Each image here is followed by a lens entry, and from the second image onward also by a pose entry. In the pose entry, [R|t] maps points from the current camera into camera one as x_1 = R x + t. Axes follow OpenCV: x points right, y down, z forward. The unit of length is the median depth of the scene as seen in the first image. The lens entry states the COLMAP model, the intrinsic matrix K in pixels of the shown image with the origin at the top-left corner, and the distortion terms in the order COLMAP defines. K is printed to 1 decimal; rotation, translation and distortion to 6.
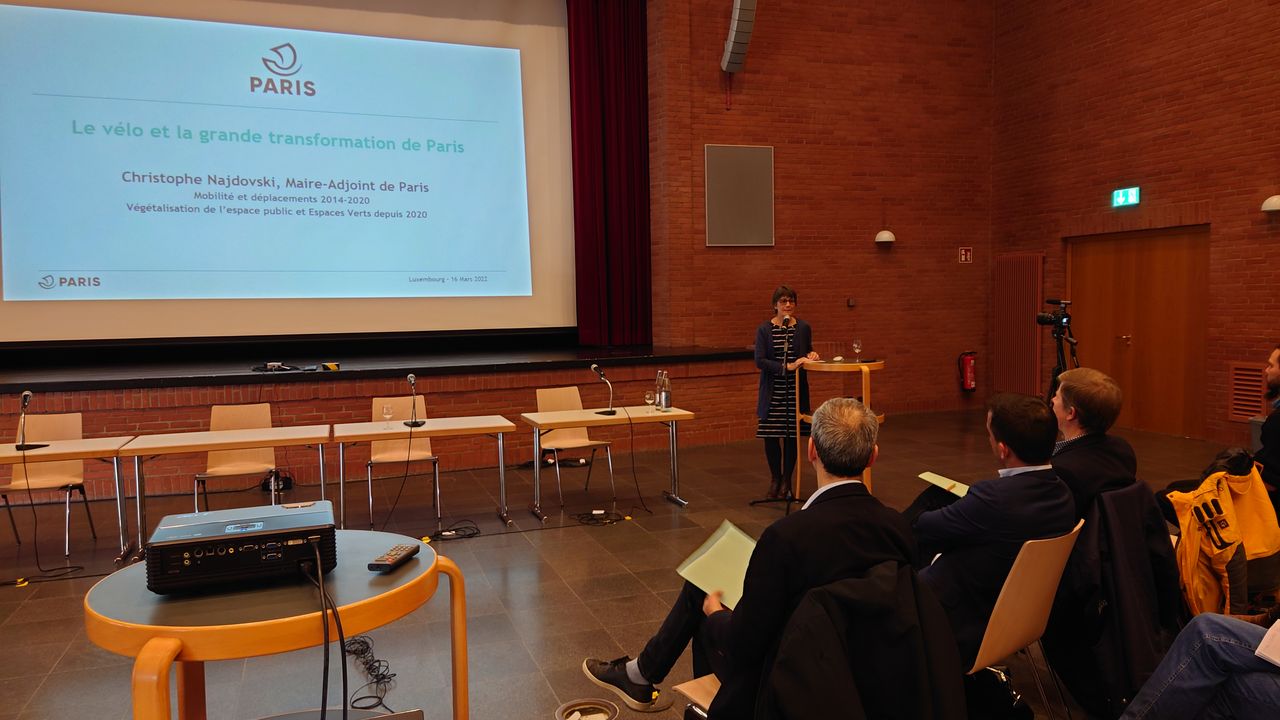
lens RADIAL K [[904.3, 0, 644.1], [0, 904.3, 361.5], [0, 0, 1]] dist [0.089034, -0.102061]
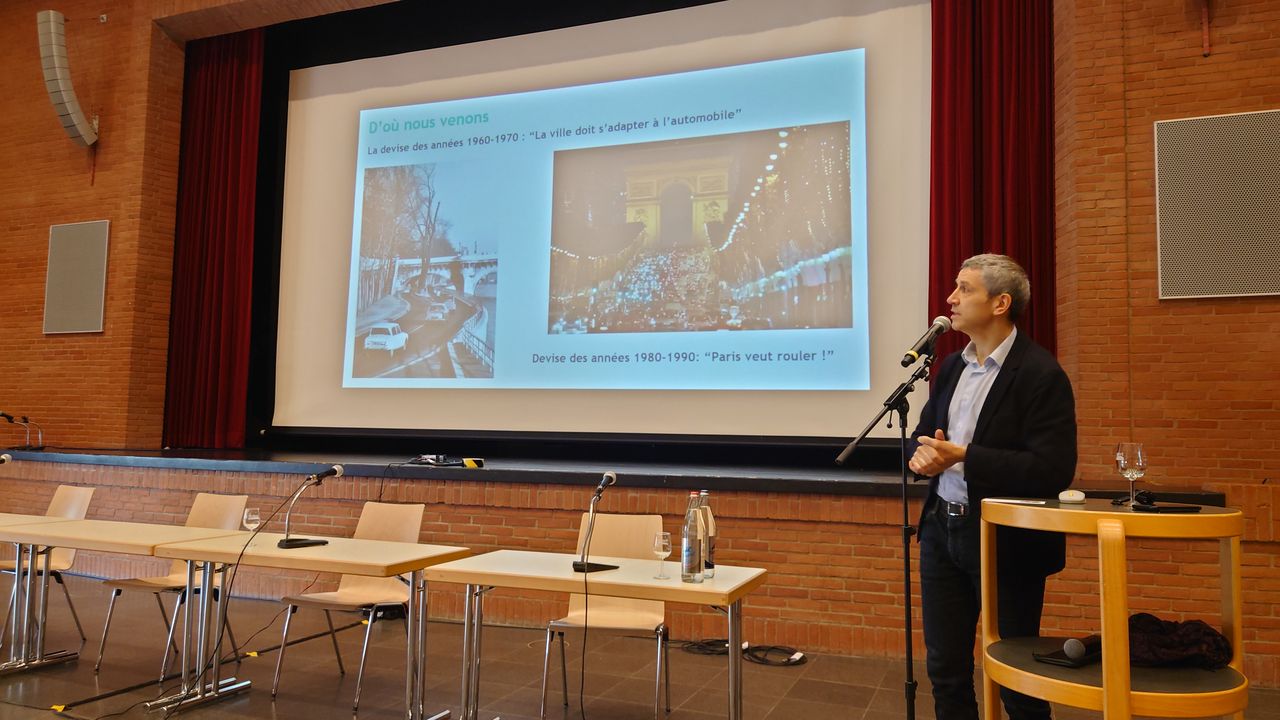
lens RADIAL K [[904.3, 0, 644.1], [0, 904.3, 361.5], [0, 0, 1]] dist [0.089034, -0.102061]
pose [[0.756626, -0.018714, -0.653580, 0.199457], [-0.078923, 0.989668, -0.119704, 0.001022], [0.649068, 0.142154, 0.747331, 0.392612]]
